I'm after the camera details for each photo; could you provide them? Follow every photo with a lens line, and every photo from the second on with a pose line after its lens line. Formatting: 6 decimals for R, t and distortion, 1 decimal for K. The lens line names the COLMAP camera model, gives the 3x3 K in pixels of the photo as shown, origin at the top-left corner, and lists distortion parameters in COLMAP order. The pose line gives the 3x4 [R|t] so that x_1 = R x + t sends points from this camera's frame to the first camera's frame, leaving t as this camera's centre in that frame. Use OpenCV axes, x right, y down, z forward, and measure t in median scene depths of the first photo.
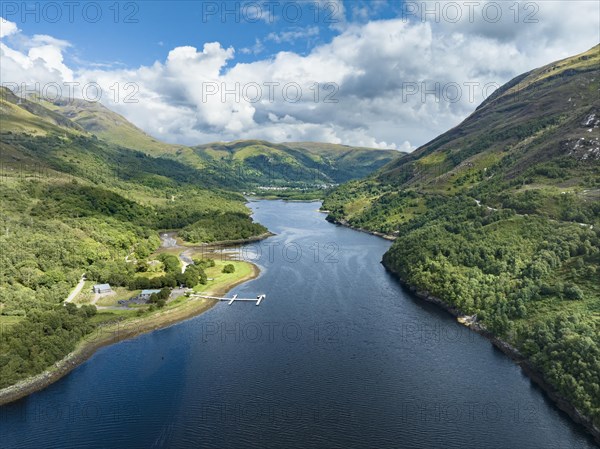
lens RADIAL K [[427.6, 0, 300.0], [0, 427.6, 224.5], [0, 0, 1]] dist [-0.037102, 0.008196]
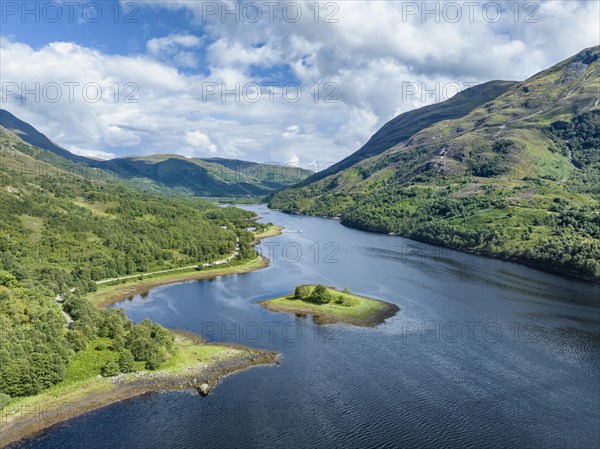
lens RADIAL K [[427.6, 0, 300.0], [0, 427.6, 224.5], [0, 0, 1]] dist [-0.037102, 0.008196]
pose [[0.970021, -0.004678, 0.242976, -0.285776], [0.014535, 0.999142, -0.038790, 0.103122], [-0.242586, 0.041159, 0.969256, -0.499655]]
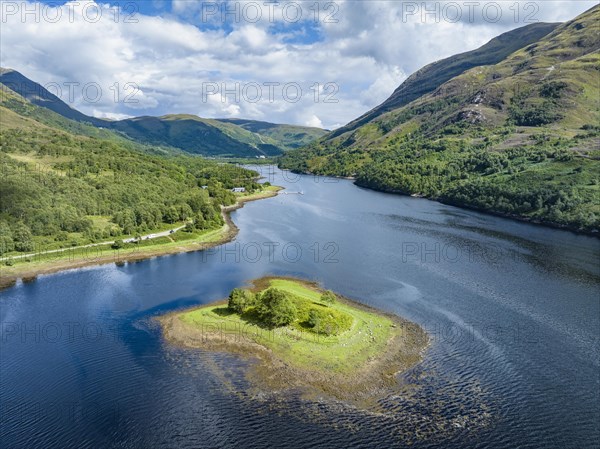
lens RADIAL K [[427.6, 0, 300.0], [0, 427.6, 224.5], [0, 0, 1]] dist [-0.037102, 0.008196]
pose [[0.981035, -0.021536, 0.192633, -0.202800], [0.012804, 0.998838, 0.046459, 0.103779], [-0.193410, -0.043111, 0.980170, -0.329819]]
